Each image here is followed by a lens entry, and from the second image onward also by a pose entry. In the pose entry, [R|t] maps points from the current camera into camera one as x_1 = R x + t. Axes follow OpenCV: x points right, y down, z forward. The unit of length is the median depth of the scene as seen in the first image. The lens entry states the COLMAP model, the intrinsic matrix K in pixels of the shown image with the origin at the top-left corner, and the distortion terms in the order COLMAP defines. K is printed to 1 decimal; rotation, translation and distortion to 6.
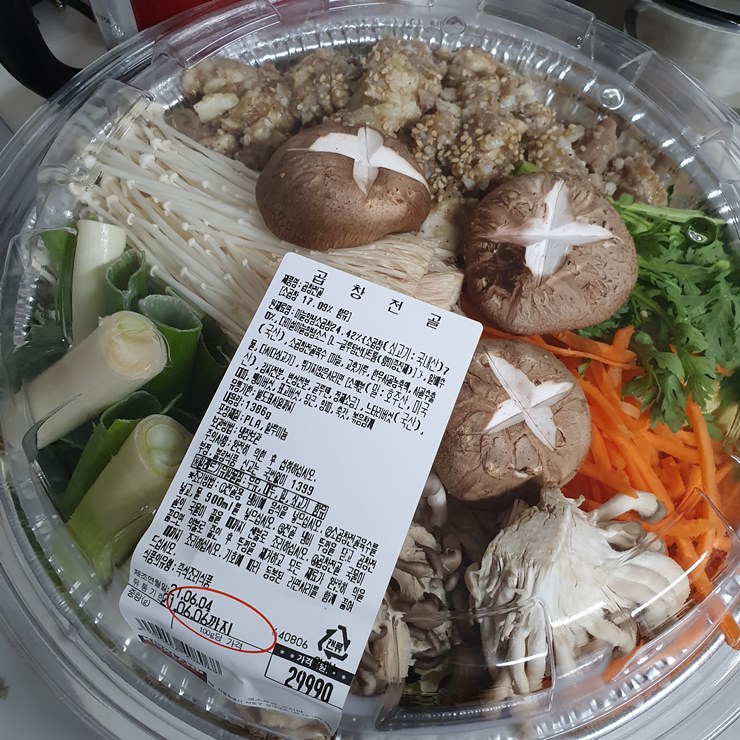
lens RADIAL K [[821.7, 0, 370.0], [0, 821.7, 370.0], [0, 0, 1]] dist [0.159989, -0.629769]
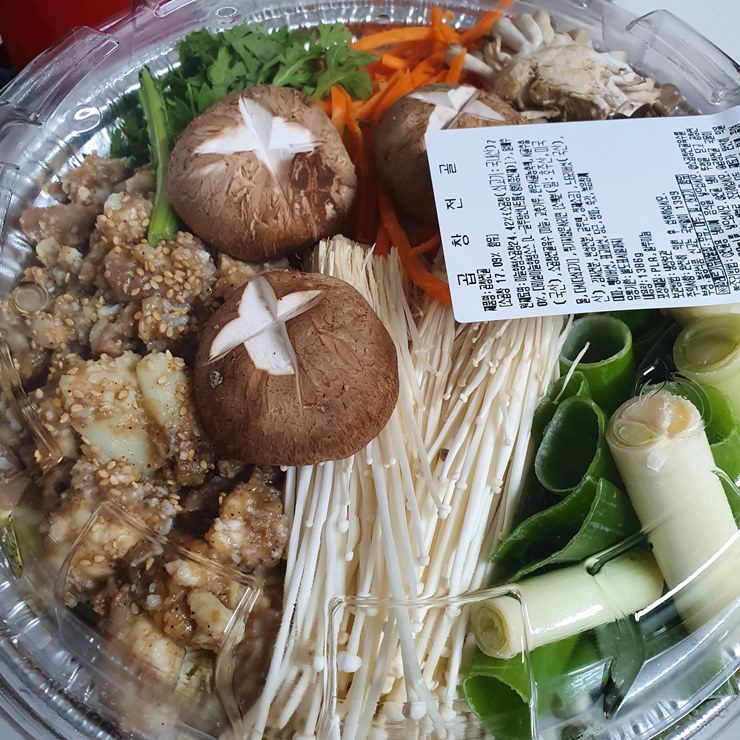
lens RADIAL K [[821.7, 0, 370.0], [0, 821.7, 370.0], [0, 0, 1]] dist [0.159989, -0.629769]
pose [[-0.464000, -0.799644, 0.381148, -0.458348], [0.798391, -0.191102, 0.571010, -0.771262], [-0.383766, 0.569254, 0.727099, 0.525872]]
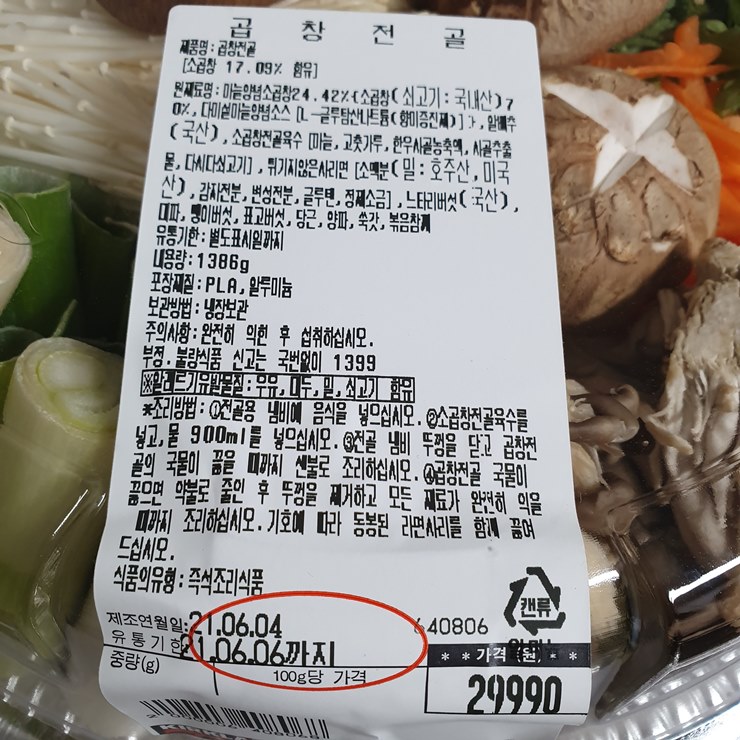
lens RADIAL K [[821.7, 0, 370.0], [0, 821.7, 370.0], [0, 0, 1]] dist [0.159989, -0.629769]
pose [[0.934847, -0.329252, 0.132866, -0.145924], [0.324070, 0.944158, 0.059532, 0.117951], [-0.145048, -0.012596, 0.989344, 0.463672]]
